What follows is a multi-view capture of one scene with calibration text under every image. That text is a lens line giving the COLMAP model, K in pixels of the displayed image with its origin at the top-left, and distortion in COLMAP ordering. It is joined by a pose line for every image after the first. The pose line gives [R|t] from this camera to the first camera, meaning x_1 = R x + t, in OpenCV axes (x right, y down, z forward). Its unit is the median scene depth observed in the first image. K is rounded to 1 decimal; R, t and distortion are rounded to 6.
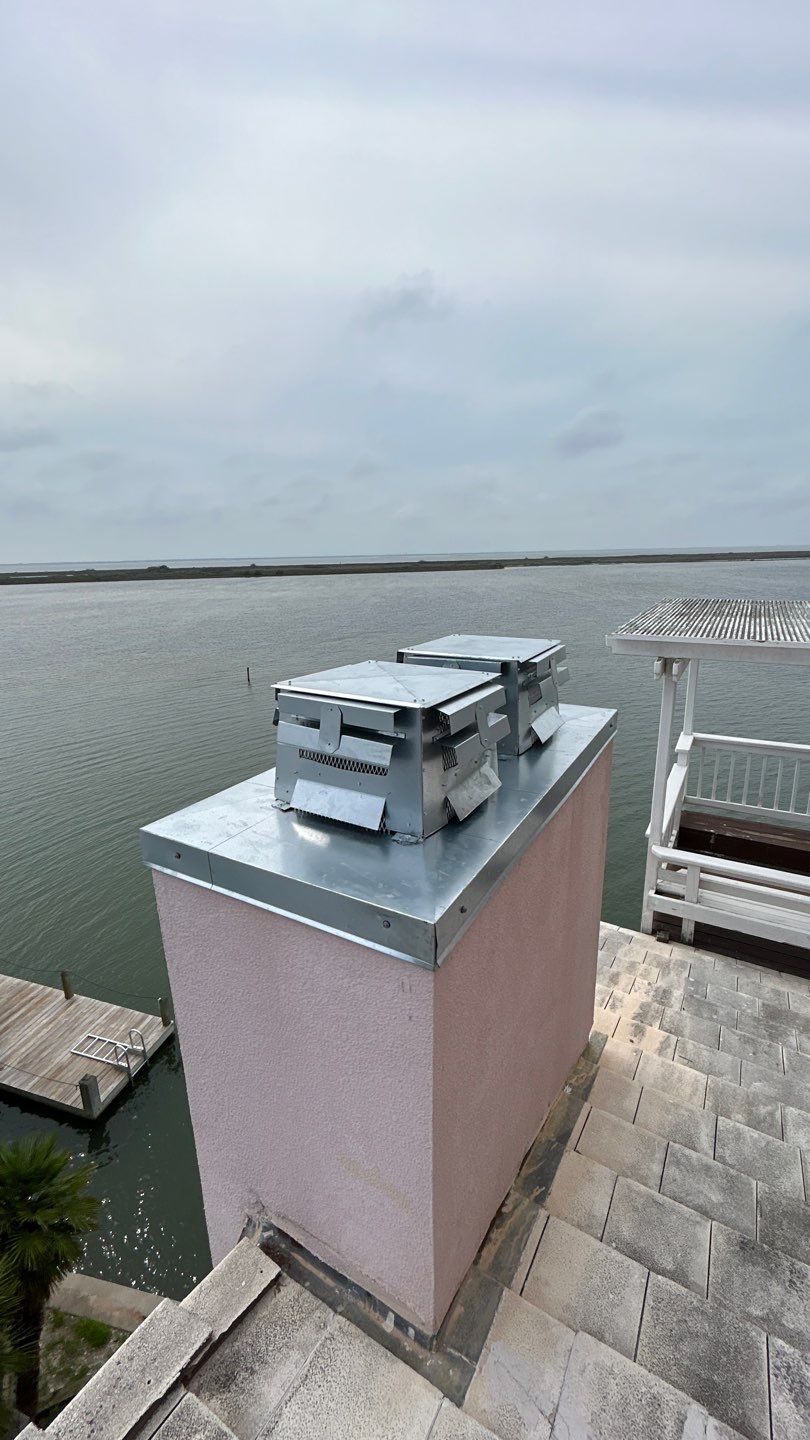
lens RADIAL K [[592.2, 0, 405.0], [0, 592.2, 720.0], [0, 0, 1]] dist [-0.001143, -0.000467]
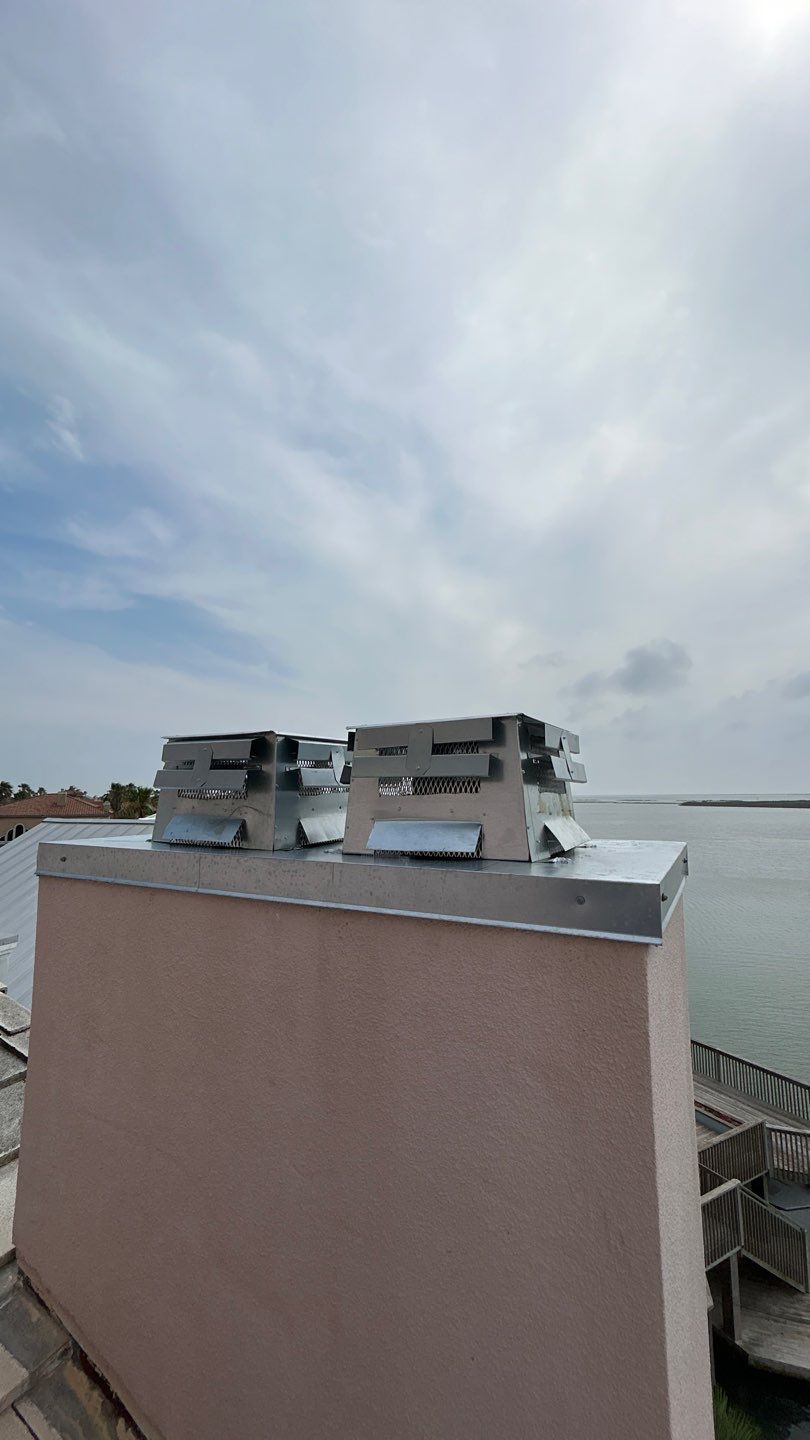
lens RADIAL K [[596.8, 0, 405.0], [0, 596.8, 720.0], [0, 0, 1]] dist [0.000439, 0.000391]
pose [[0.006242, -0.107073, -0.994232, 0.556034], [-0.268961, 0.957433, -0.104799, -0.025652], [0.963131, 0.268063, -0.022822, 0.612310]]
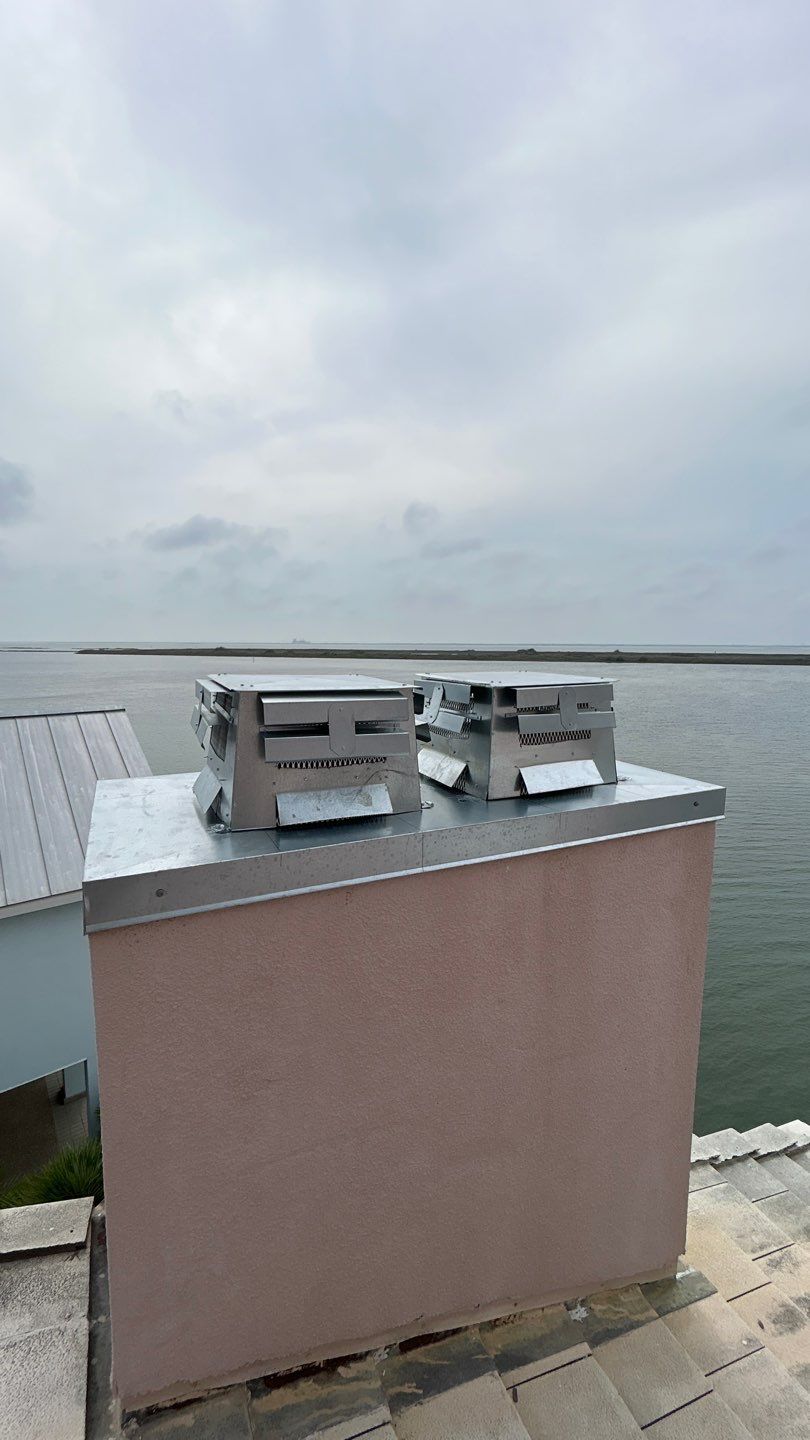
lens RADIAL K [[592.2, 0, 405.0], [0, 592.2, 720.0], [0, 0, 1]] dist [-0.001143, -0.000467]
pose [[0.823465, 0.099753, -0.558530, 0.317058], [-0.177624, 0.980263, -0.086805, 0.024606], [0.538847, 0.170689, 0.824930, 0.141455]]
